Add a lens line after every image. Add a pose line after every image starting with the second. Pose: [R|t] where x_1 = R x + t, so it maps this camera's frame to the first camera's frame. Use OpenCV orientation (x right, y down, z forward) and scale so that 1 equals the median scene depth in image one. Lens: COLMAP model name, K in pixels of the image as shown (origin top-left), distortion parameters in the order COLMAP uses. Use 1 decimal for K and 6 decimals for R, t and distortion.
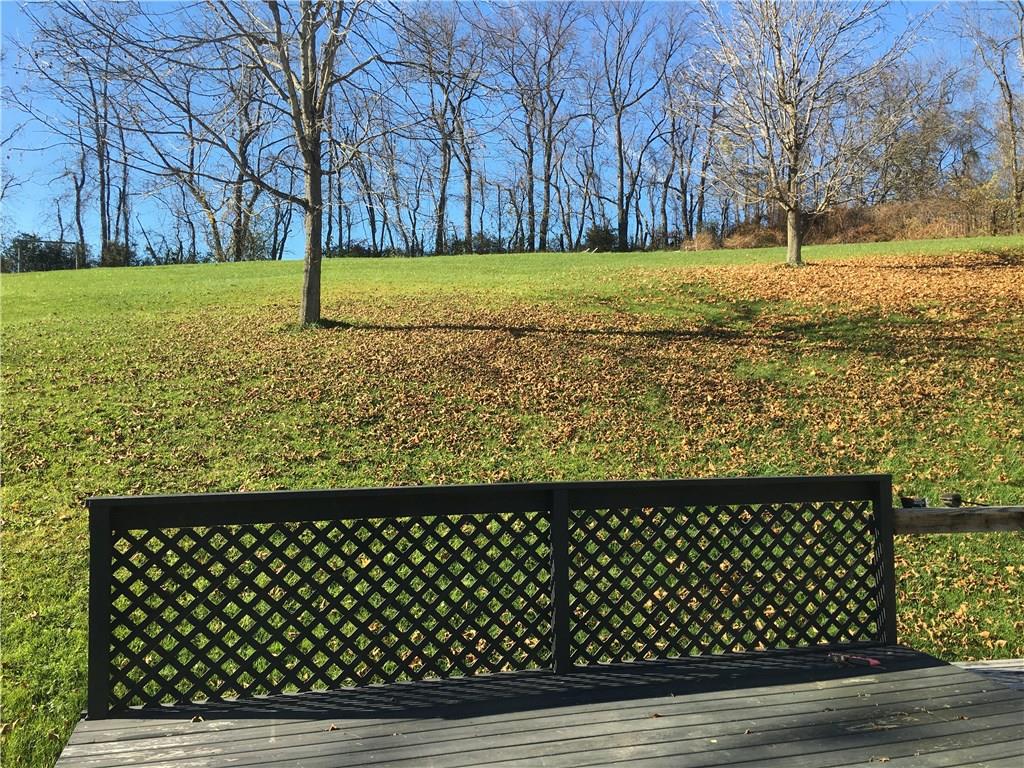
lens RADIAL K [[864.2, 0, 512.9], [0, 864.2, 377.8], [0, 0, 1]] dist [0.078924, -0.098598]
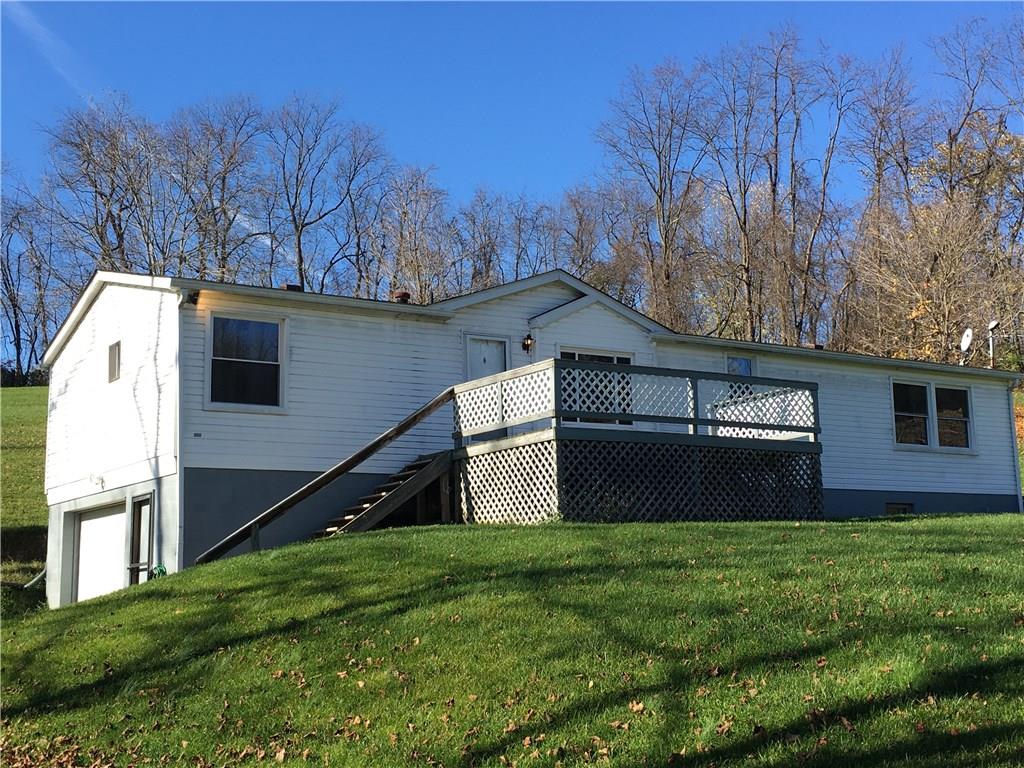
lens RADIAL K [[1310.4, 0, 511.8], [0, 1310.4, 385.1], [0, 0, 1]] dist [0.112416, 0.000000]
pose [[0.957021, 0.021209, 0.289244, -0.150410], [0.018593, 0.990784, -0.134171, 0.115267], [-0.289424, 0.133782, 0.947806, -0.873463]]
